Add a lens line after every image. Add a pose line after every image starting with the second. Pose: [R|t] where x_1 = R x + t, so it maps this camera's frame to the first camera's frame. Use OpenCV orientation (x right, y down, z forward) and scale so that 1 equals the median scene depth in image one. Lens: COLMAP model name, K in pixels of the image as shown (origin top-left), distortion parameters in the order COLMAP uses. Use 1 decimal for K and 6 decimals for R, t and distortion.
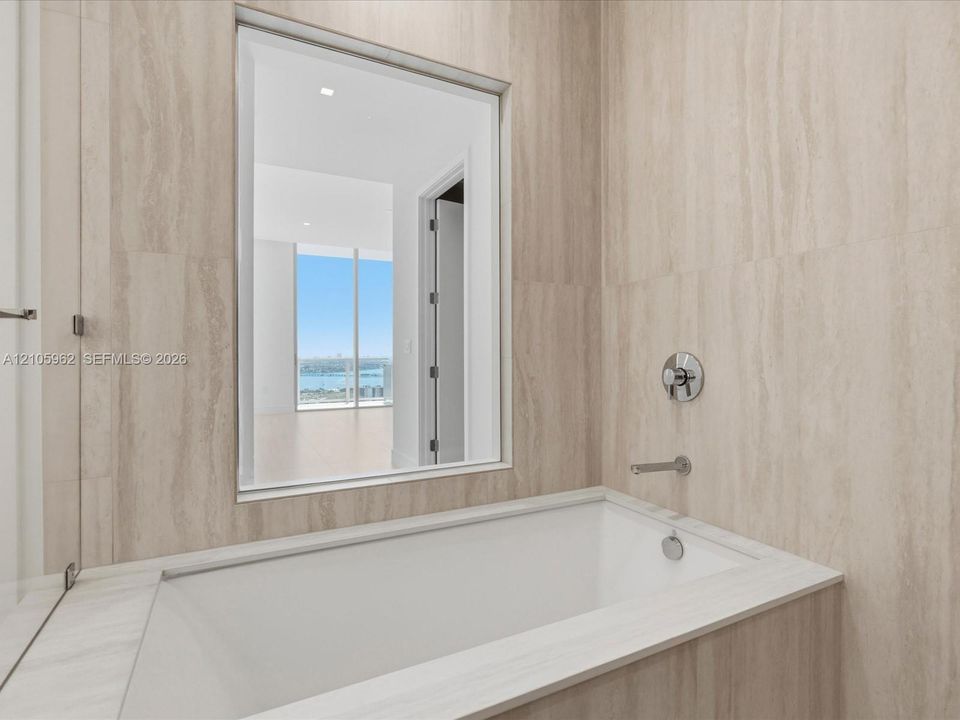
lens RADIAL K [[492.9, 0, 482.9], [0, 492.9, 363.2], [0, 0, 1]] dist [-0.001636, 0.000633]
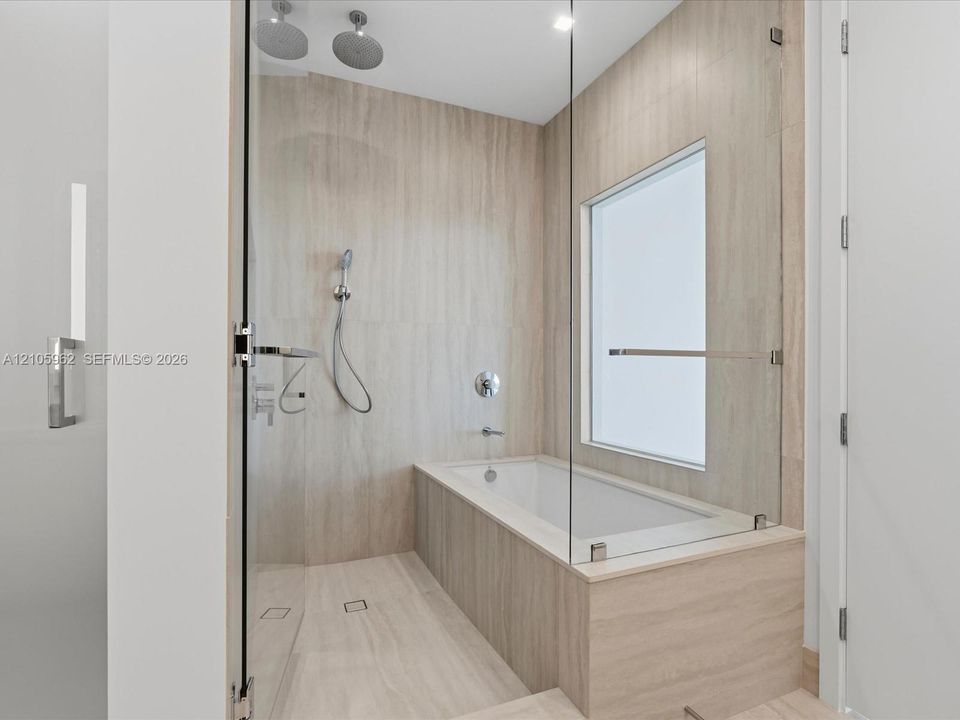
lens RADIAL K [[492.9, 0, 482.9], [0, 492.9, 363.2], [0, 0, 1]] dist [-0.001636, 0.000633]
pose [[-0.061502, -0.010484, -0.998052, 1.669592], [-0.014687, 0.999846, -0.009598, -0.014475], [0.997999, 0.014068, -0.061646, 0.813722]]
